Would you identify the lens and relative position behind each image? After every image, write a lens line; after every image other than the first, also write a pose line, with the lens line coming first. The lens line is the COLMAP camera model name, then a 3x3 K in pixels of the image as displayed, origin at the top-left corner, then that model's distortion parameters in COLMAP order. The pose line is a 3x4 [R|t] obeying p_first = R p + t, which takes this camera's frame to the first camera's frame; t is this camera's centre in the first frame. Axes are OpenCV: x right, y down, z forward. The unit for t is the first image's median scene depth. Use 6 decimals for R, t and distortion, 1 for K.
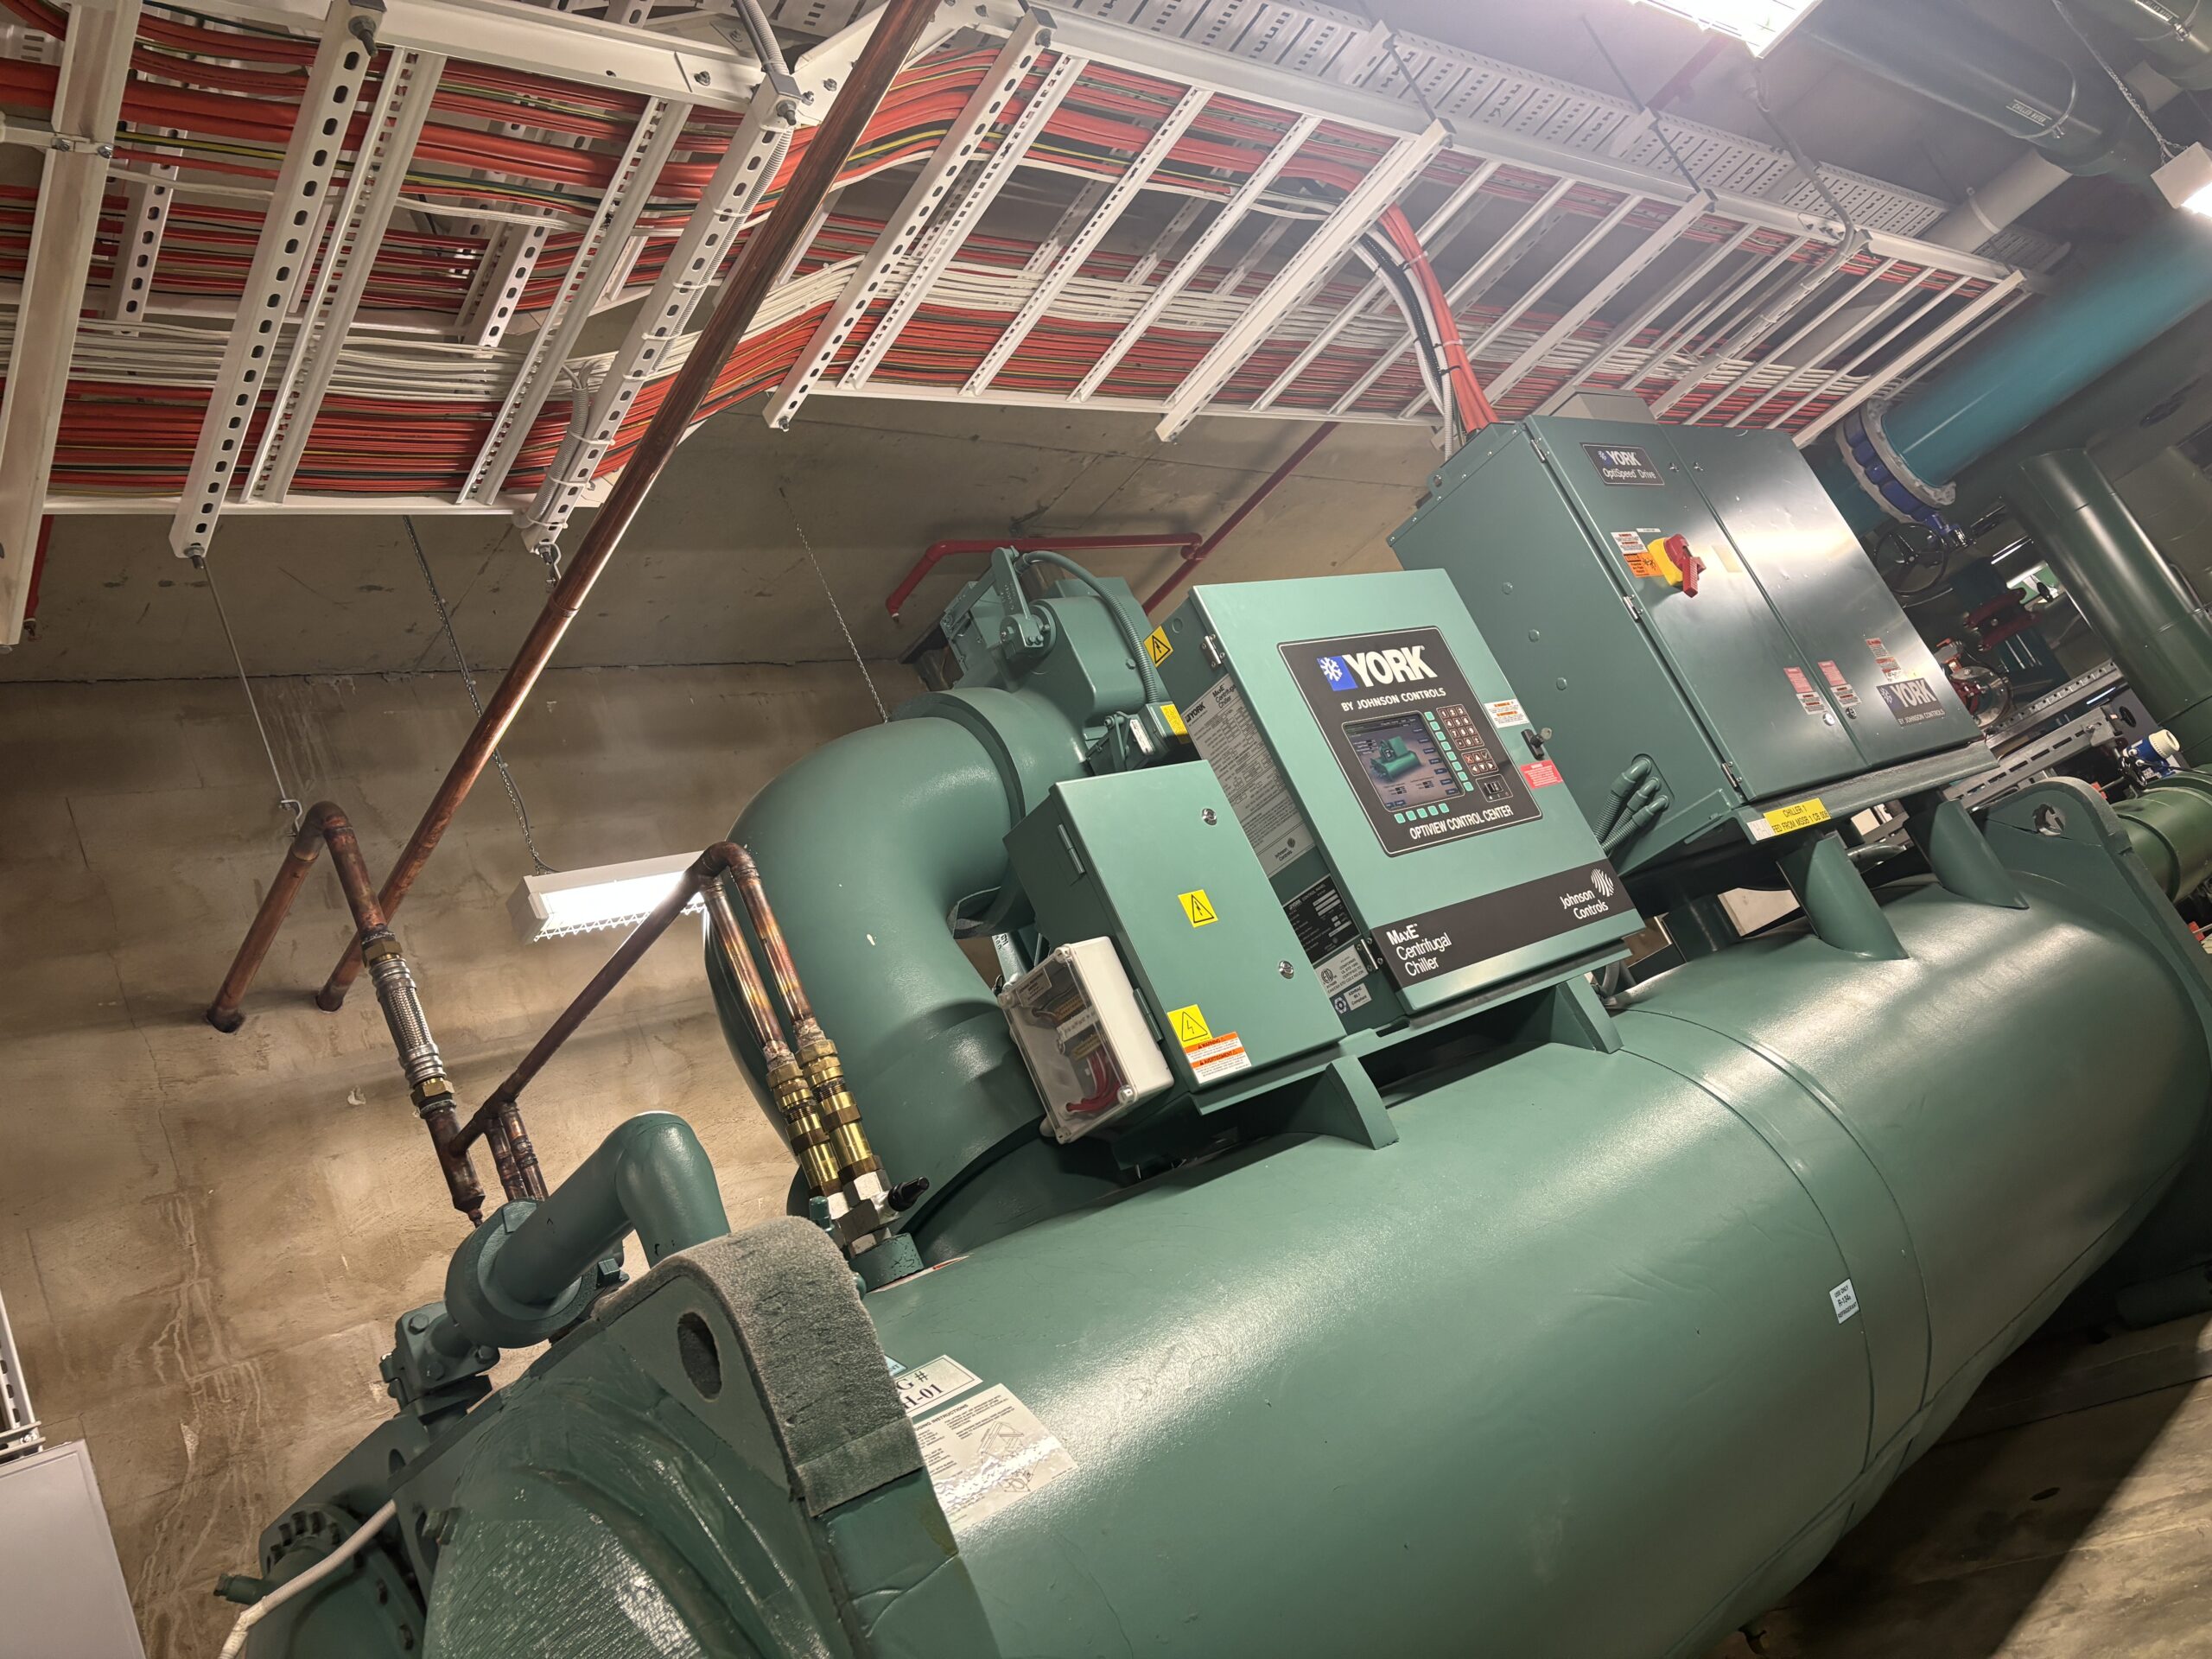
lens RADIAL K [[1661.6, 0, 1130.9], [0, 1661.6, 836.5], [0, 0, 1]] dist [0.096861, -0.131001]
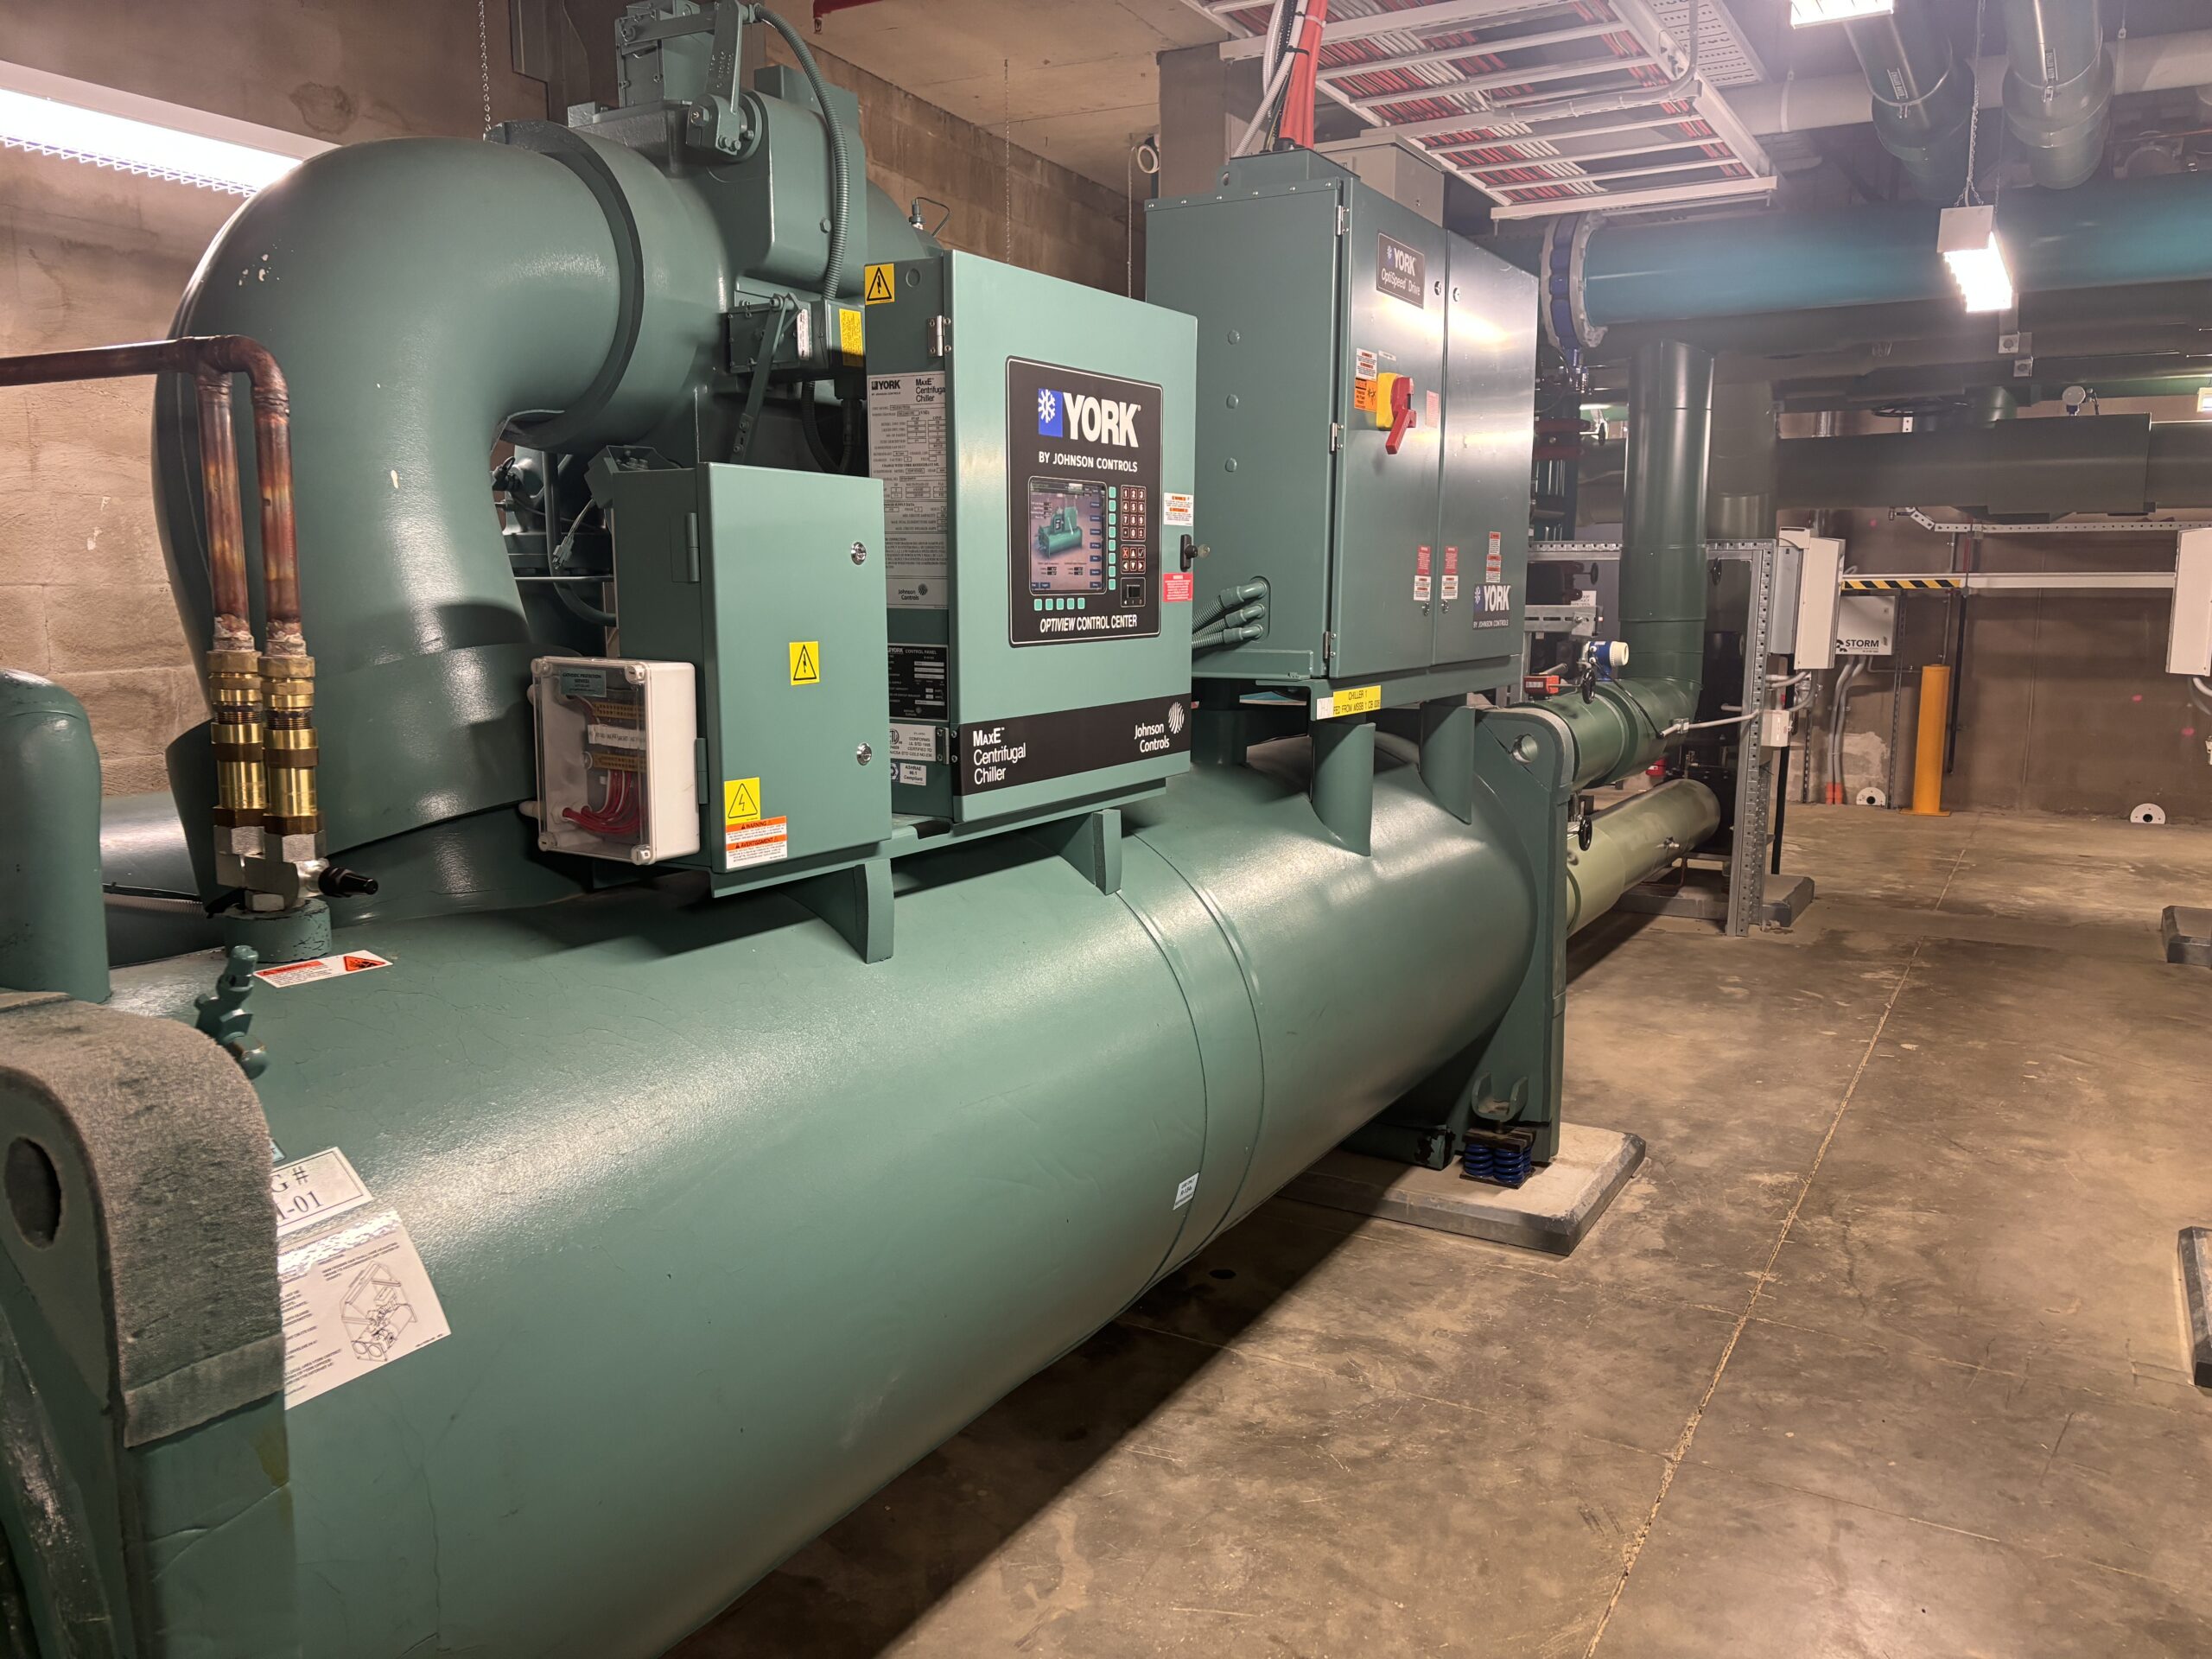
lens RADIAL K [[1655.0, 0, 1111.1], [0, 1655.0, 833.5], [0, 0, 1]] dist [0.033712, -0.018395]
pose [[0.844102, 0.368405, 0.389576, -0.108189], [-0.480471, 0.842210, 0.244603, -0.143384], [-0.237992, -0.393649, 0.887919, 0.140459]]
